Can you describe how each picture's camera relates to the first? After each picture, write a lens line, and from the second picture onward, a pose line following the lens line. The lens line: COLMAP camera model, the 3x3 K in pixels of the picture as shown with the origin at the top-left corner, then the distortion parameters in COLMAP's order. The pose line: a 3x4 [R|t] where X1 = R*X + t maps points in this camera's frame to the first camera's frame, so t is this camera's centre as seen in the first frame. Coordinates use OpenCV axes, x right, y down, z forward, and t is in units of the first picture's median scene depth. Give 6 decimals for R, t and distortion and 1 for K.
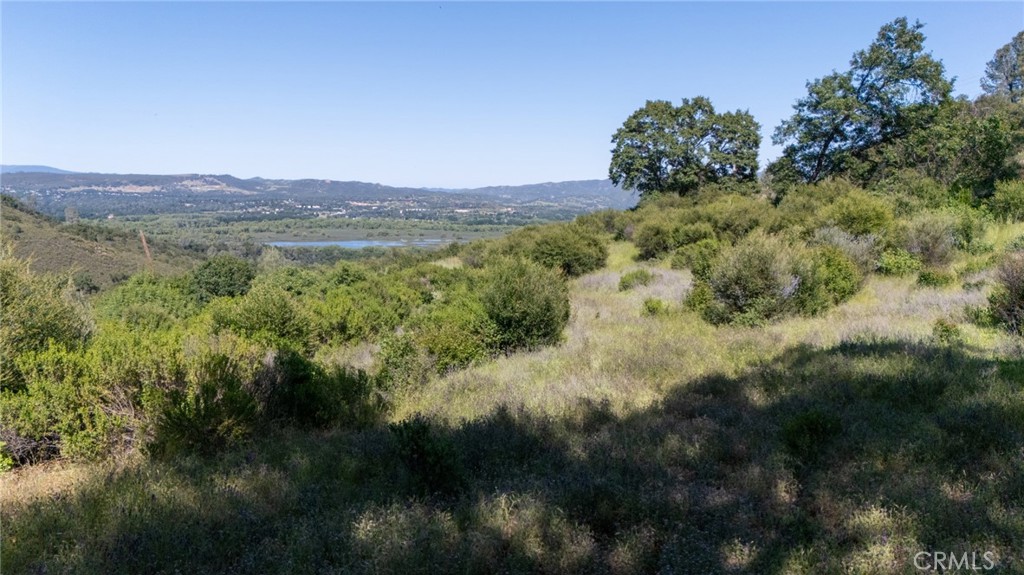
lens RADIAL K [[744.8, 0, 516.9], [0, 744.8, 289.0], [0, 0, 1]] dist [0.064943, -0.060629]
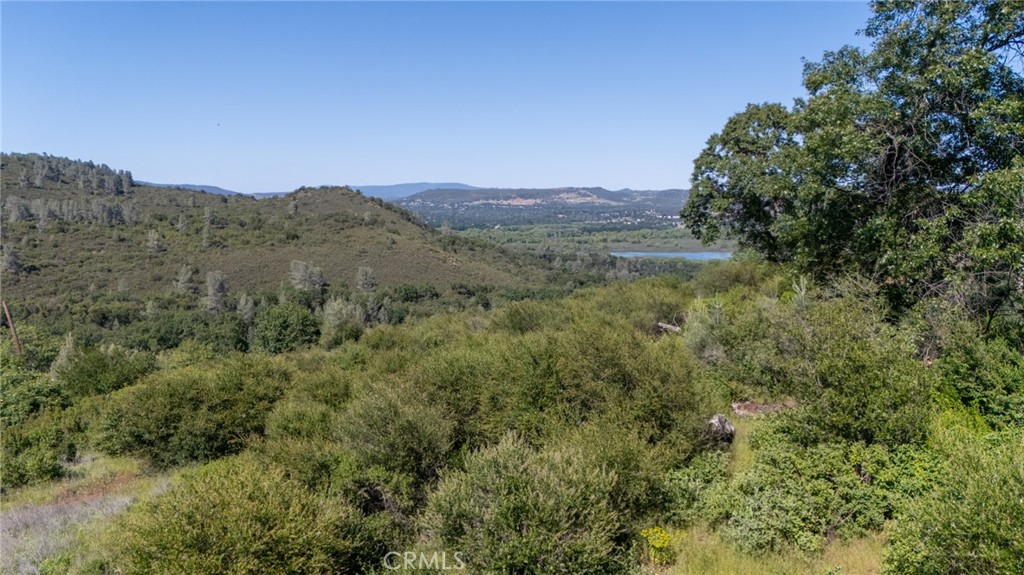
lens RADIAL K [[744.8, 0, 510.5], [0, 744.8, 291.1], [0, 0, 1]] dist [0.064943, -0.060629]
pose [[0.885306, 0.046189, -0.462710, 0.087395], [-0.050729, 0.998709, 0.002635, -0.025413], [0.462235, 0.021140, 0.886506, 0.106137]]
